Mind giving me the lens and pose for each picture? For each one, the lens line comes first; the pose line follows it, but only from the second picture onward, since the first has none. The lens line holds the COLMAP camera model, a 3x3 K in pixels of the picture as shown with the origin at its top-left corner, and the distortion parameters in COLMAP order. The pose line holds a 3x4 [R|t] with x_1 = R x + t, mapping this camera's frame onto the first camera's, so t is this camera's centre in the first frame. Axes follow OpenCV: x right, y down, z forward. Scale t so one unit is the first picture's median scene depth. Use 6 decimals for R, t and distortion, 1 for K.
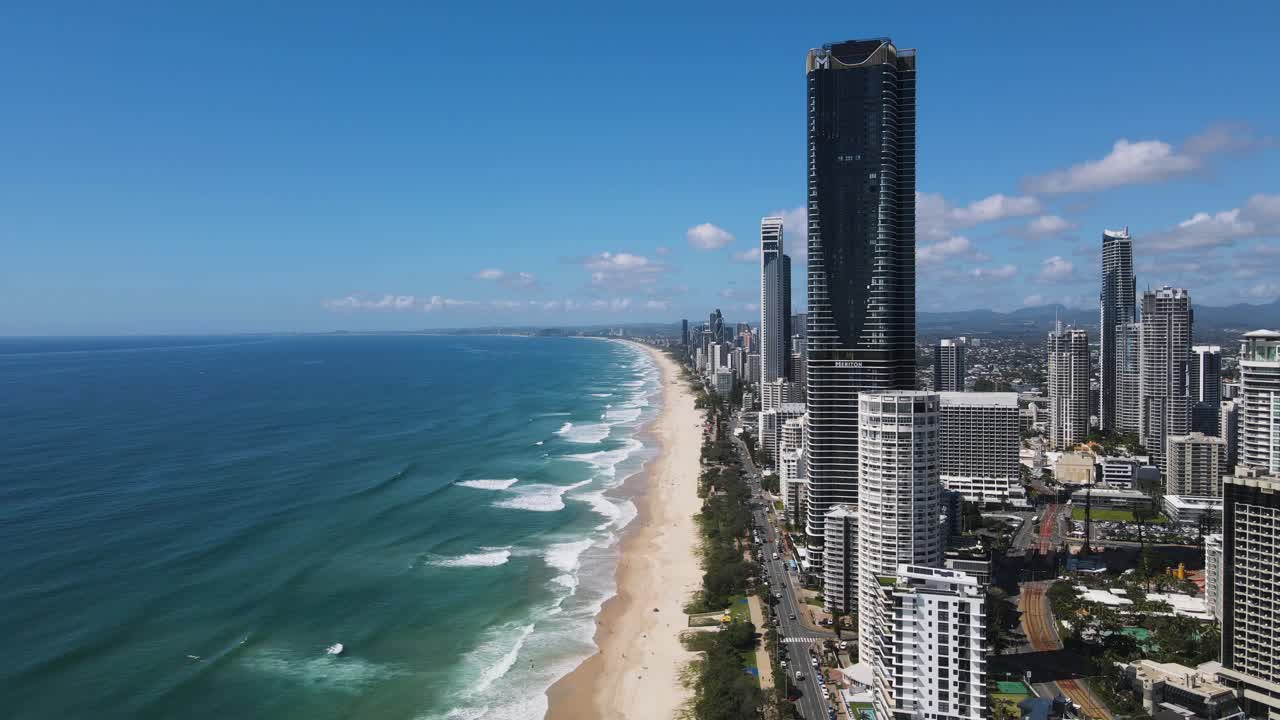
lens RADIAL K [[931.9, 0, 640.0], [0, 931.9, 360.0], [0, 0, 1]] dist [0.006809, 0.004508]
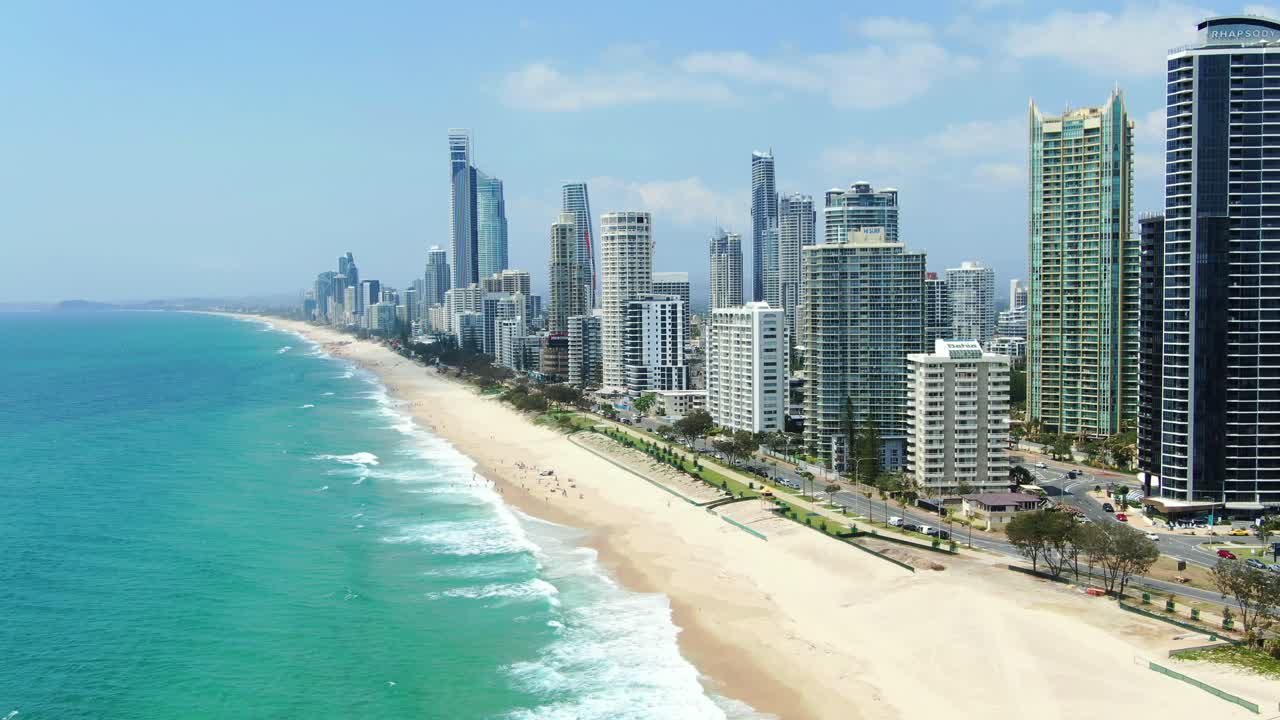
lens RADIAL K [[1180.6, 0, 640.0], [0, 1180.6, 360.0], [0, 0, 1]] dist [0.013818, 0.006494]
pose [[0.937123, -0.018441, 0.348510, -0.181527], [0.013027, 0.999755, 0.017872, 0.112890], [-0.348755, -0.012208, 0.937135, -0.397627]]
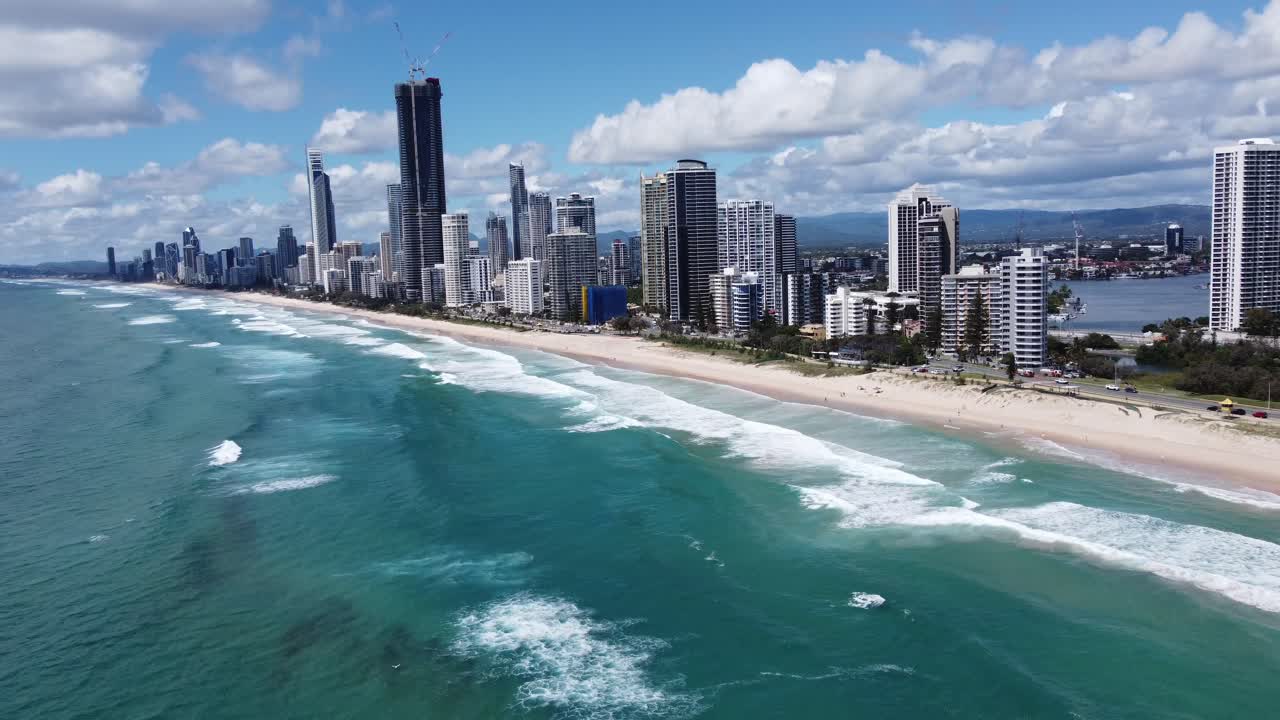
lens RADIAL K [[1180.6, 0, 640.0], [0, 1180.6, 360.0], [0, 0, 1]] dist [0.013818, 0.006494]
pose [[0.837188, -0.070505, 0.542352, -0.697169], [0.044736, 0.997161, 0.060574, 0.144216], [-0.545083, -0.026449, 0.837965, -1.325830]]
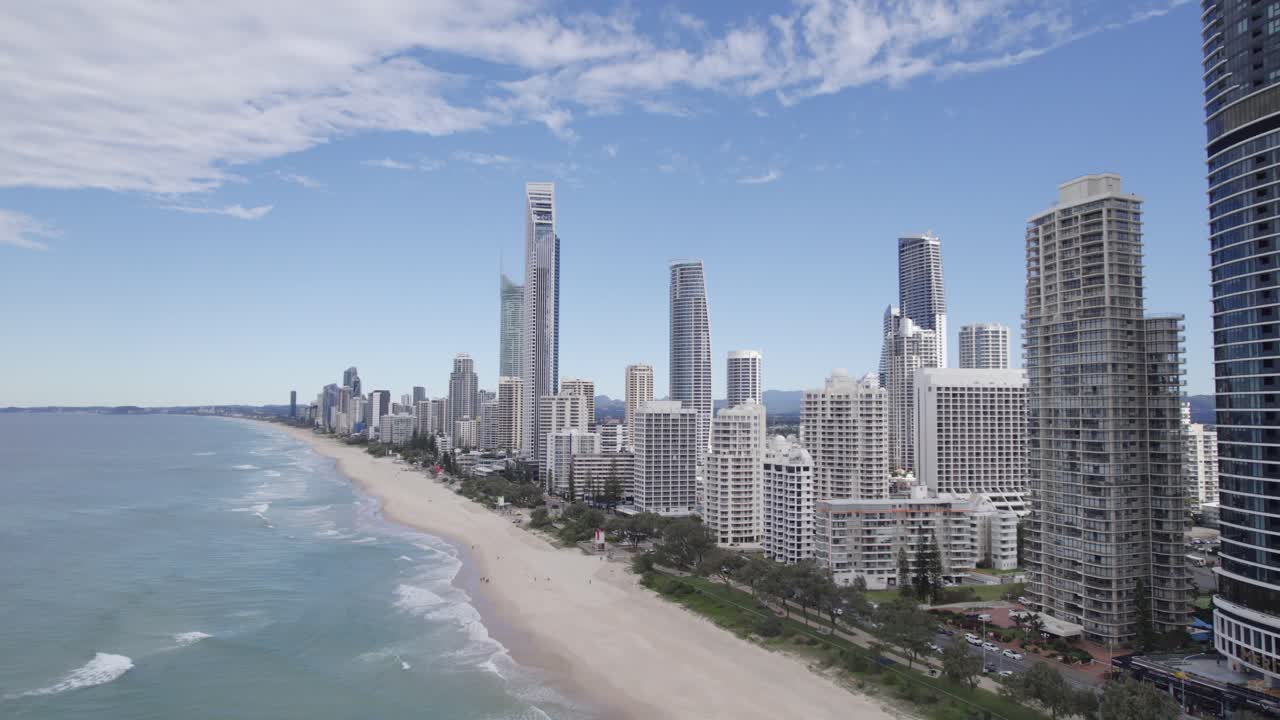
lens RADIAL K [[789.2, 0, 640.0], [0, 789.2, 360.0], [0, 0, 1]] dist [-0.035247, 0.000640]
pose [[0.888047, 0.042928, 0.457745, -0.099717], [0.002812, 0.995105, -0.098779, 0.075280], [-0.459745, 0.089007, 0.883579, 0.582391]]
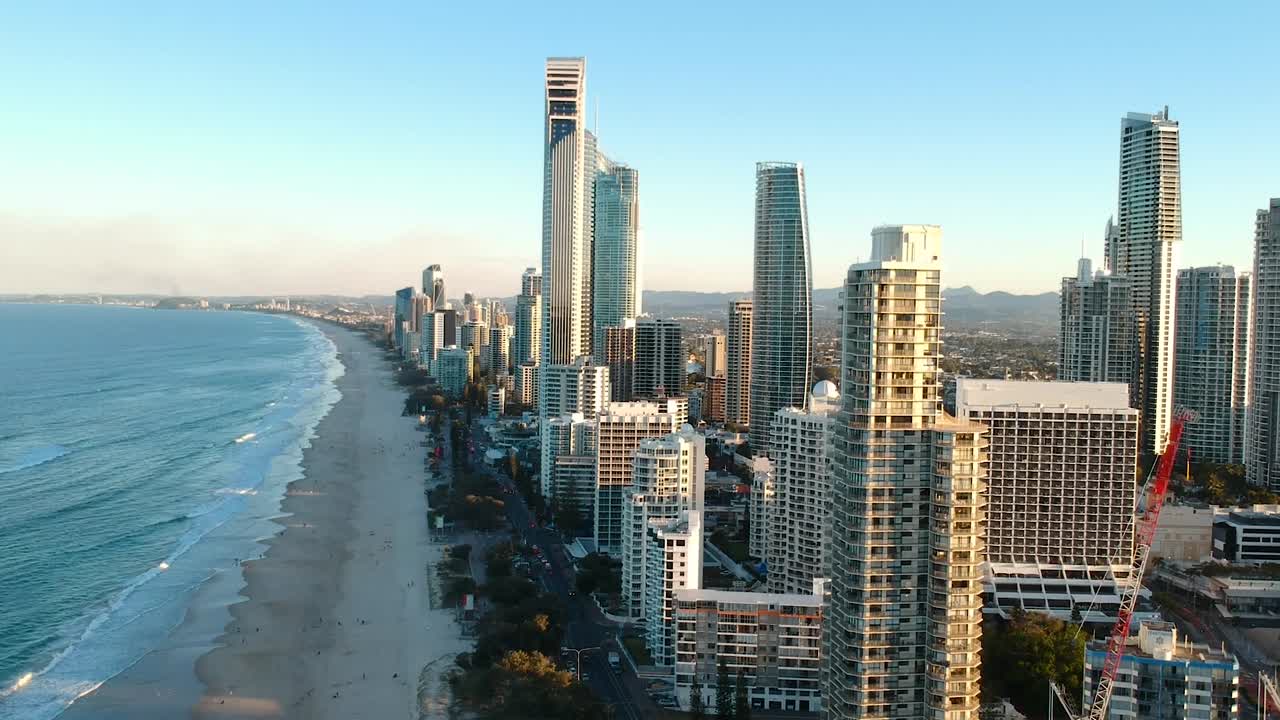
lens RADIAL K [[1180.6, 0, 640.0], [0, 1180.6, 360.0], [0, 0, 1]] dist [0.013818, 0.006494]
pose [[0.964609, 0.015080, 0.263252, 0.009684], [-0.016723, 0.999852, 0.004000, 0.025072], [-0.263153, -0.008261, 0.964719, 0.478995]]
